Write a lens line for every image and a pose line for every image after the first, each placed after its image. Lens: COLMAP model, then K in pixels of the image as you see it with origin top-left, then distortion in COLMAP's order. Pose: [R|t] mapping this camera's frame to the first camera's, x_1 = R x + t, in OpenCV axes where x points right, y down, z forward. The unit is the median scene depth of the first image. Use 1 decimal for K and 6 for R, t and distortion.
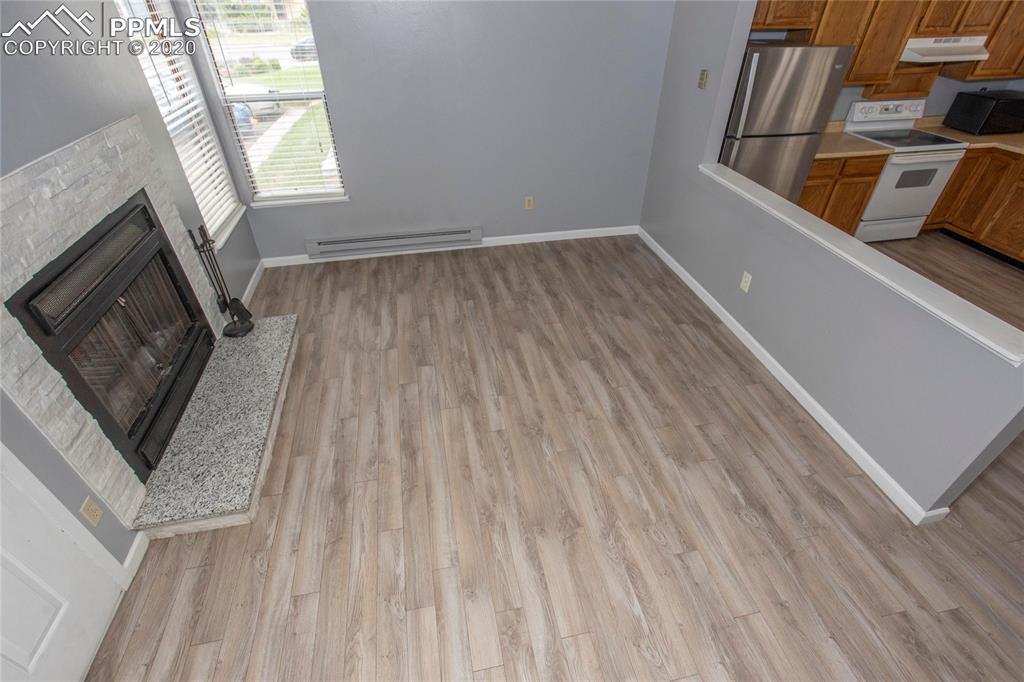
lens RADIAL K [[489.4, 0, 514.0], [0, 489.4, 345.0], [0, 0, 1]] dist [-0.043239, 0.026508]
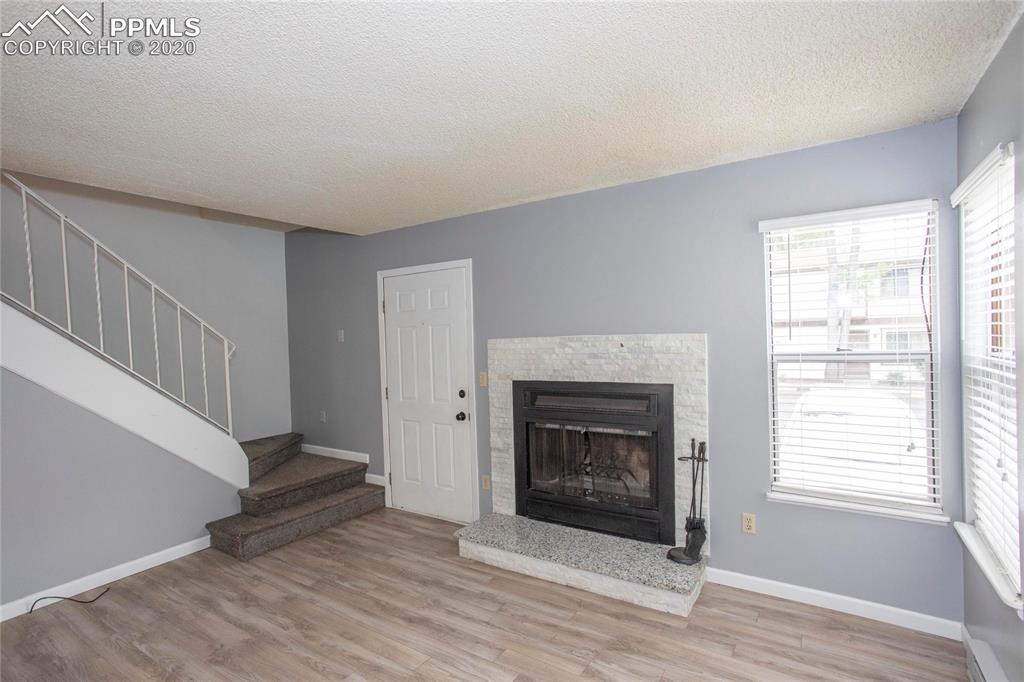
lens RADIAL K [[498.3, 0, 514.7], [0, 498.3, 360.3], [0, 0, 1]] dist [-0.048318, 0.035656]
pose [[-0.704108, 0.046105, -0.708595, 0.216004], [-0.410958, 0.787335, 0.459584, -0.485479], [0.579091, 0.614799, -0.535421, 0.868855]]
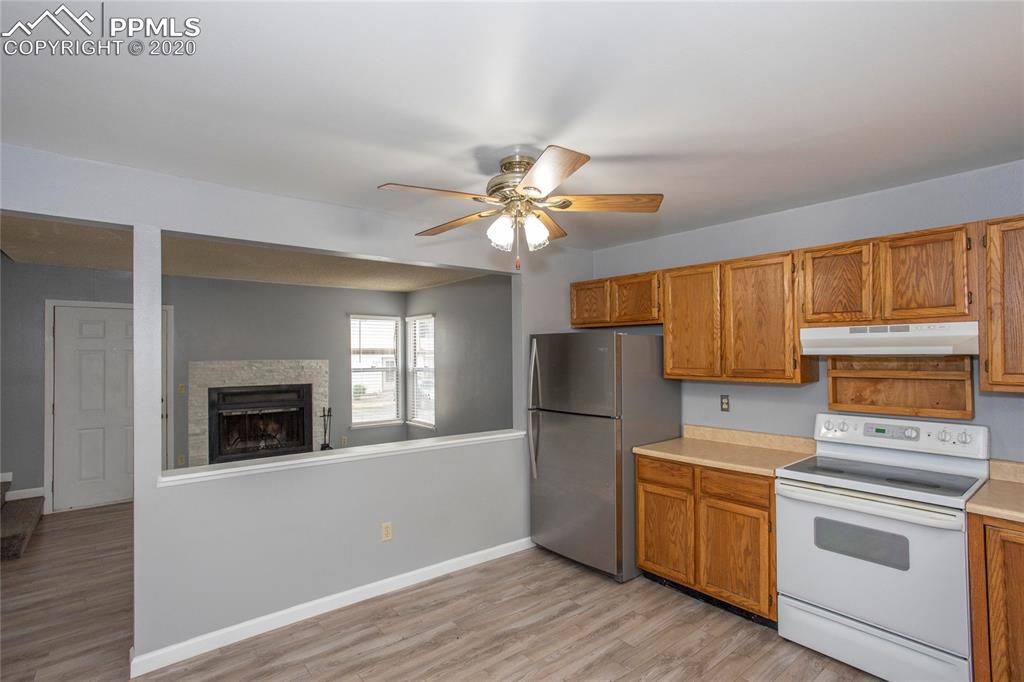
lens RADIAL K [[500.5, 0, 512.0], [0, 500.5, 346.9], [0, 0, 1]] dist [-0.054967, 0.036679]
pose [[0.462108, -0.023126, -0.886522, 1.240217], [-0.529686, 0.794559, -0.296832, -0.168948], [0.711258, 0.606747, 0.354922, 0.445208]]
